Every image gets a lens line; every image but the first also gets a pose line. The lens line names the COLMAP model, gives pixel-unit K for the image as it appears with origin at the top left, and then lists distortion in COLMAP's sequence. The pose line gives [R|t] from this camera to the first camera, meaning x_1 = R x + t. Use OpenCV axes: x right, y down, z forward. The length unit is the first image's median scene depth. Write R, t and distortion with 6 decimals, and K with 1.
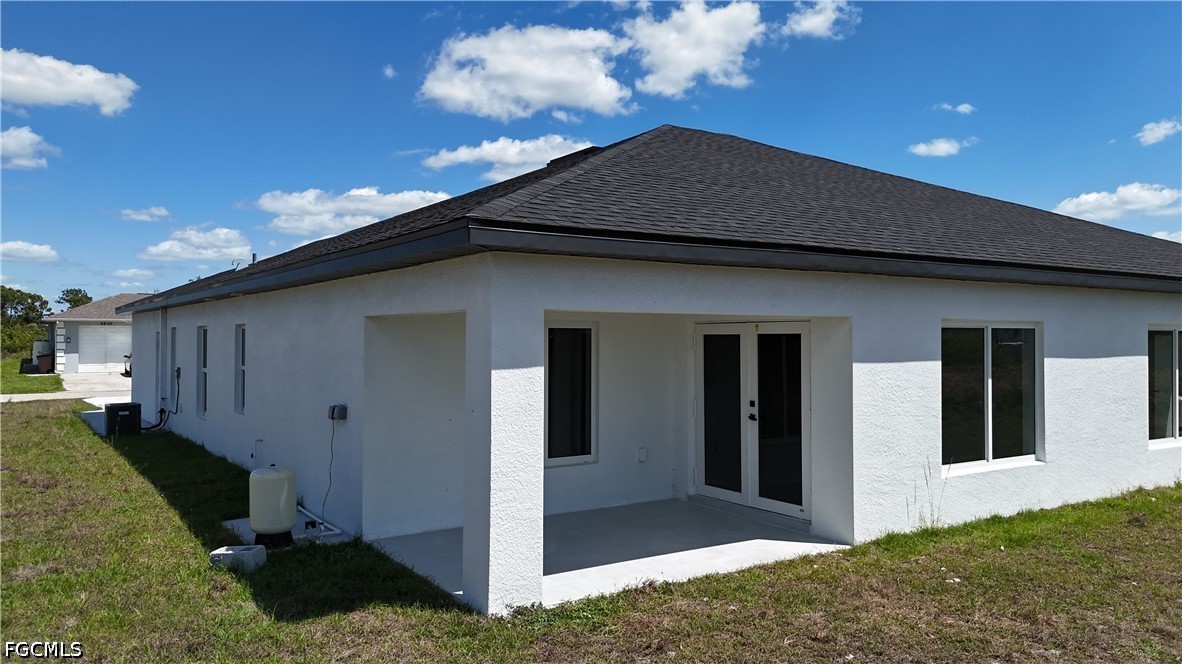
lens RADIAL K [[885.2, 0, 591.0], [0, 885.2, 332.0], [0, 0, 1]] dist [0.076807, -0.064193]
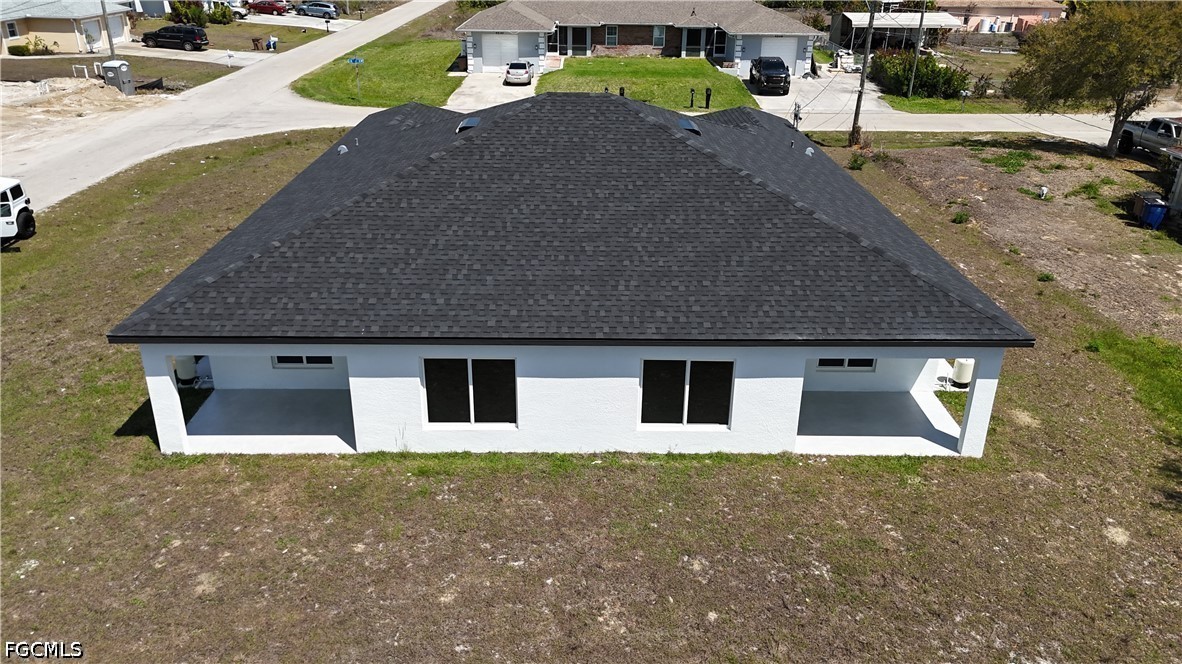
lens RADIAL K [[885.2, 0, 591.0], [0, 885.2, 332.0], [0, 0, 1]] dist [0.076807, -0.064193]
pose [[0.837910, 0.237857, -0.491254, 1.588474], [-0.013134, 0.908575, 0.417516, -0.843065], [0.545650, -0.343389, 0.764428, -0.213544]]
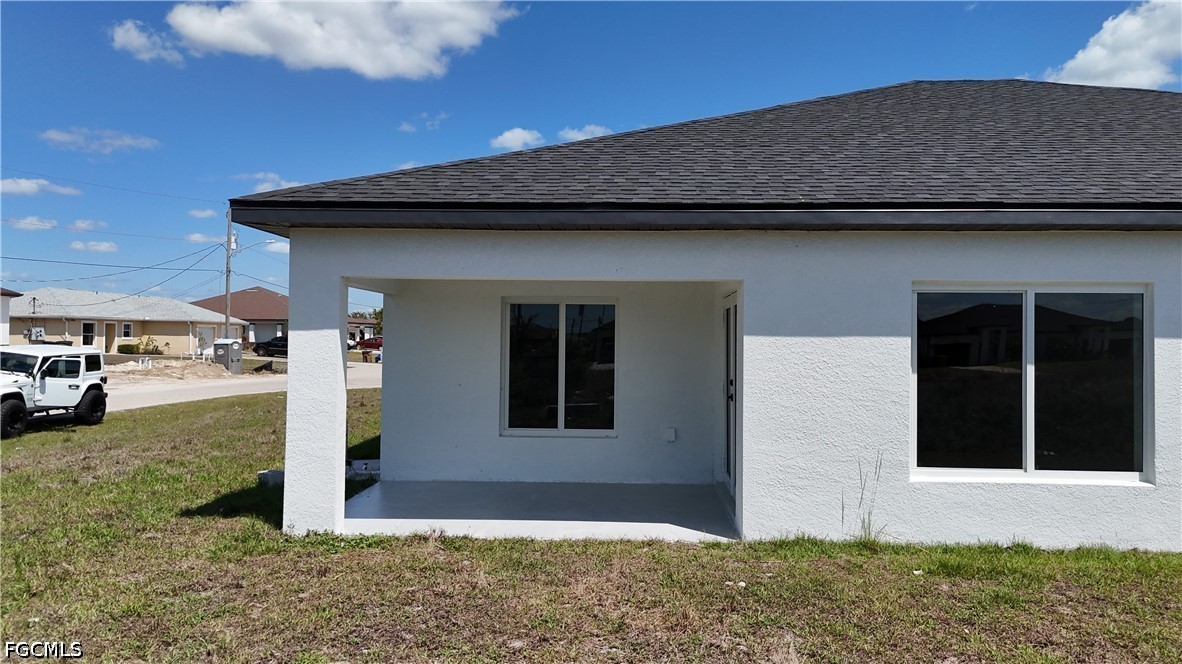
lens RADIAL K [[896.3, 0, 591.0], [0, 896.3, 332.0], [0, 0, 1]] dist [0.030065, 0.000625]
pose [[0.800274, 0.004182, -0.599620, 0.633828], [-0.005406, 0.999985, -0.000242, 0.031509], [0.599610, 0.003435, 0.800285, 0.187469]]
